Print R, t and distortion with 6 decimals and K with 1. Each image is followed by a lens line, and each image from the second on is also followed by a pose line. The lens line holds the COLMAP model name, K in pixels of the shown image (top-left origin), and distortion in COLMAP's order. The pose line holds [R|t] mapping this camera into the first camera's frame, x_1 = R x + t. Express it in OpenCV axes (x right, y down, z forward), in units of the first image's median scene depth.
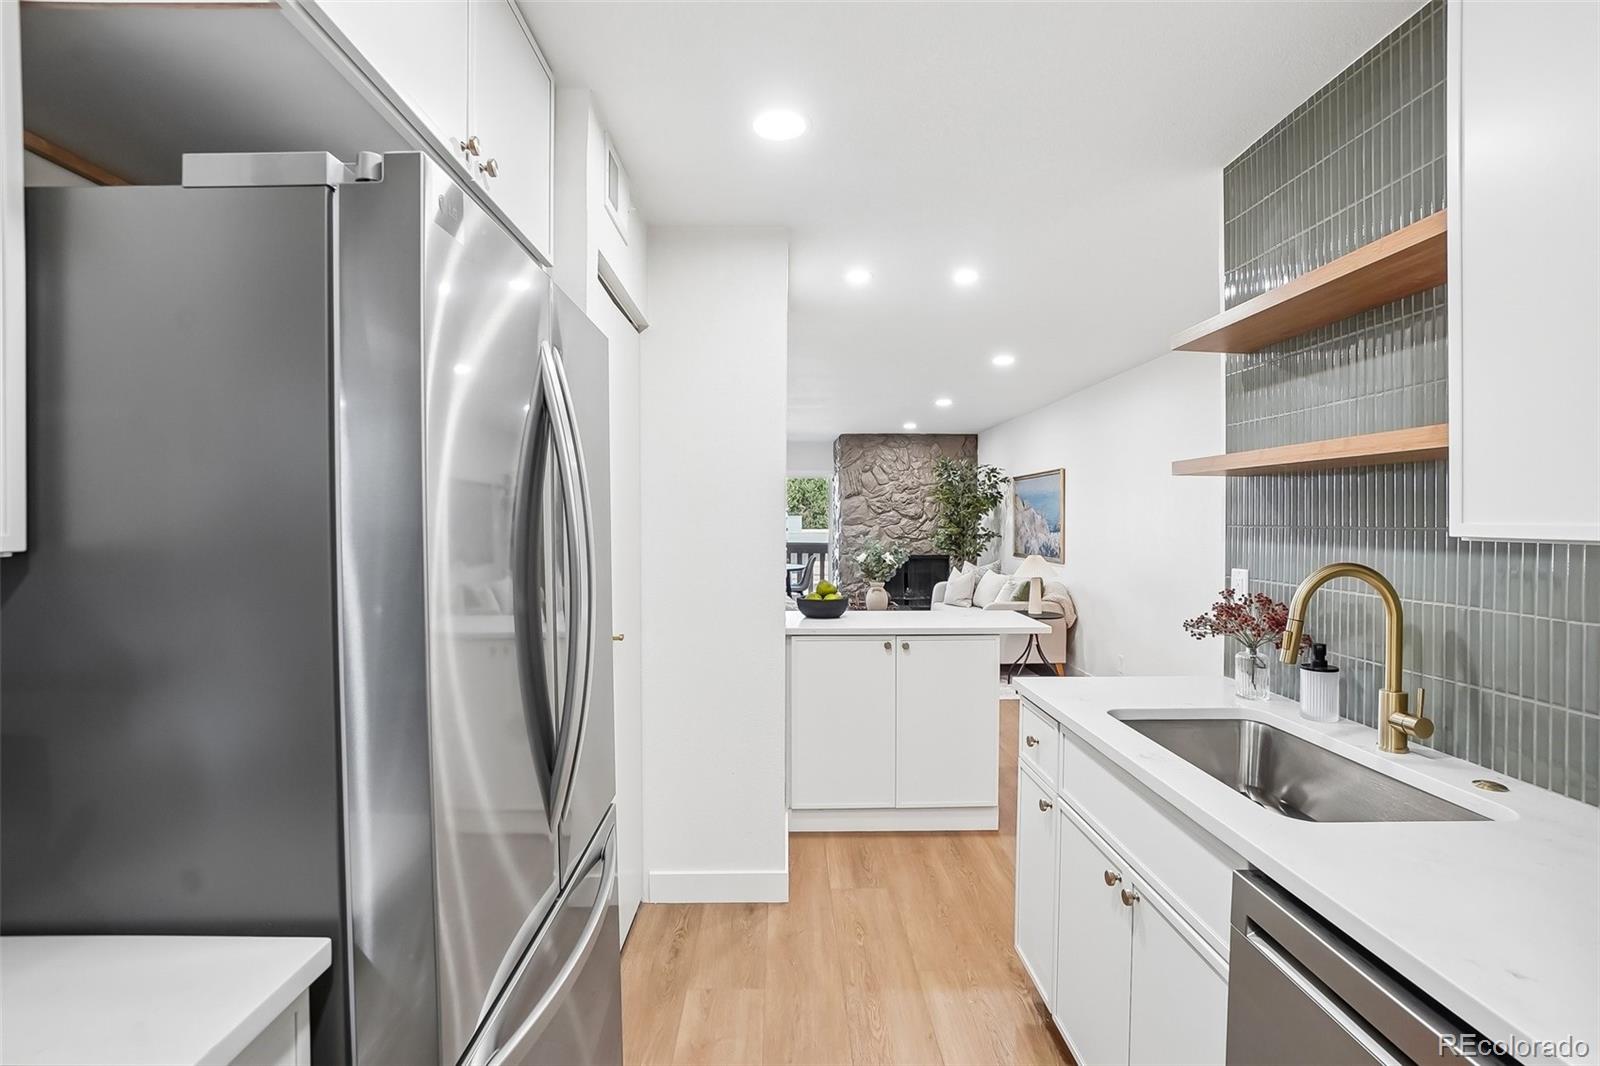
lens RADIAL K [[786.2, 0, 804.1], [0, 786.2, 532.0], [0, 0, 1]] dist [-0.048526, 0.019533]
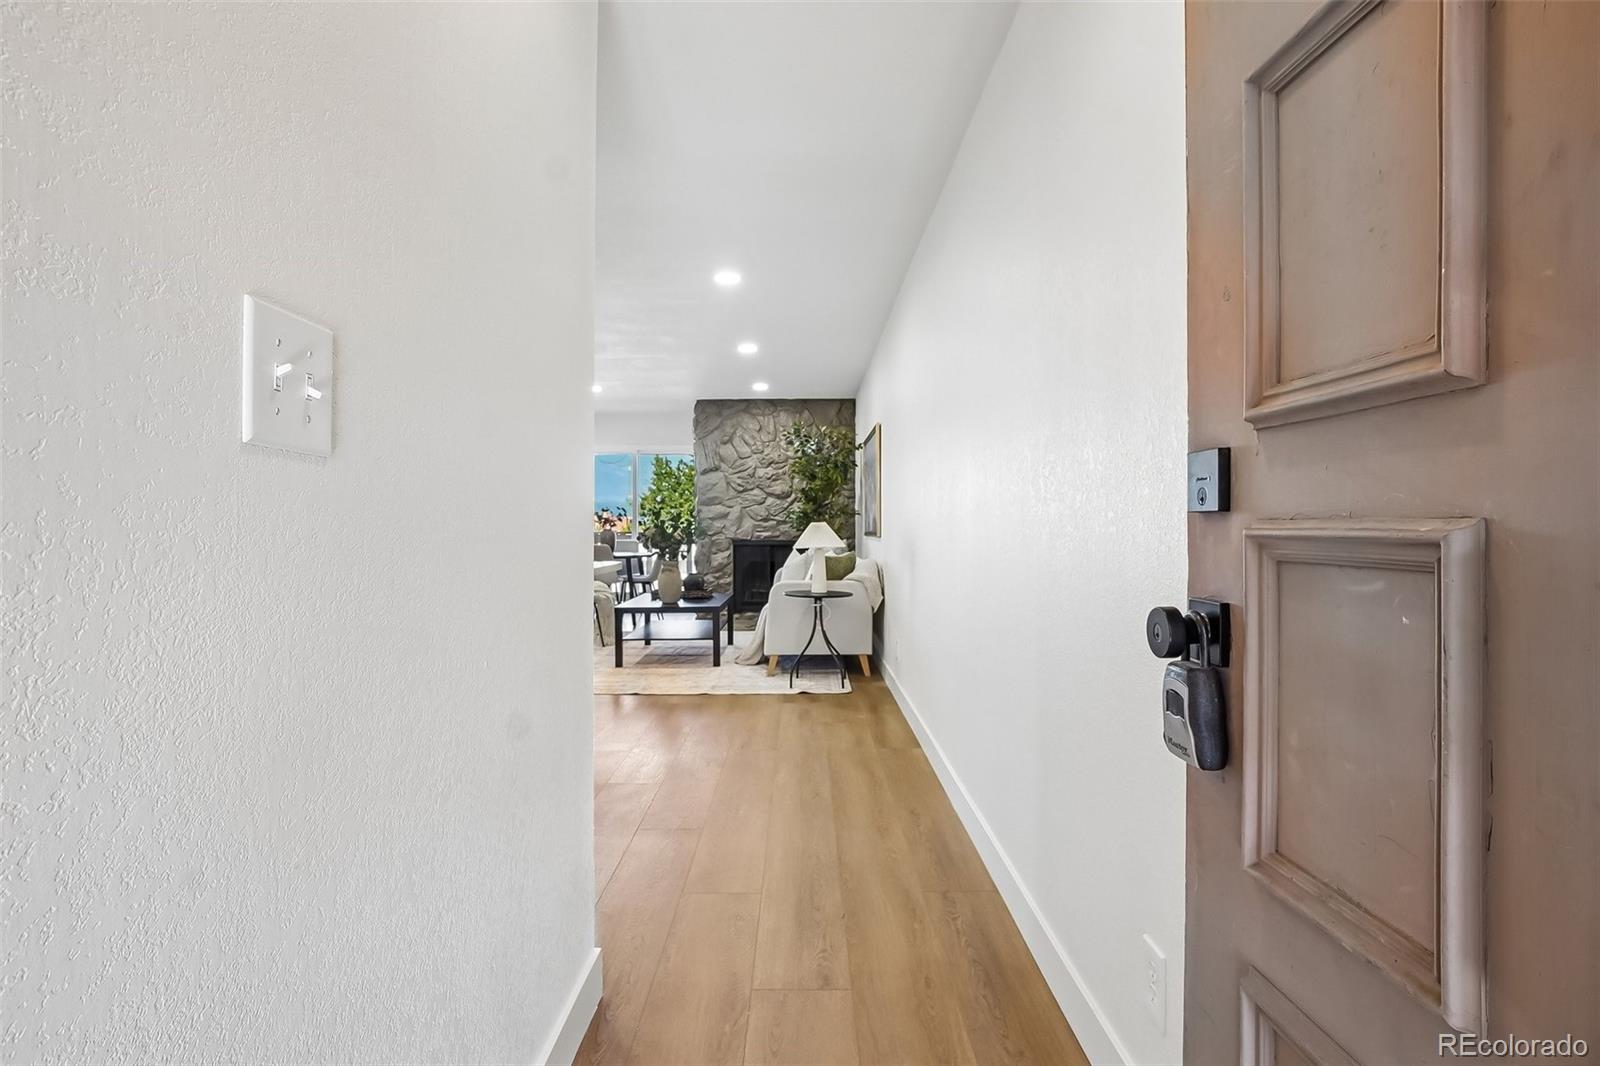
lens RADIAL K [[884.3, 0, 807.1], [0, 884.3, 526.3], [0, 0, 1]] dist [0.000915, 0.000013]
pose [[0.999517, -0.002147, -0.030997, 0.198316], [0.001564, 0.999822, -0.018810, 0.032366], [0.031032, 0.018752, 0.999342, 0.037342]]
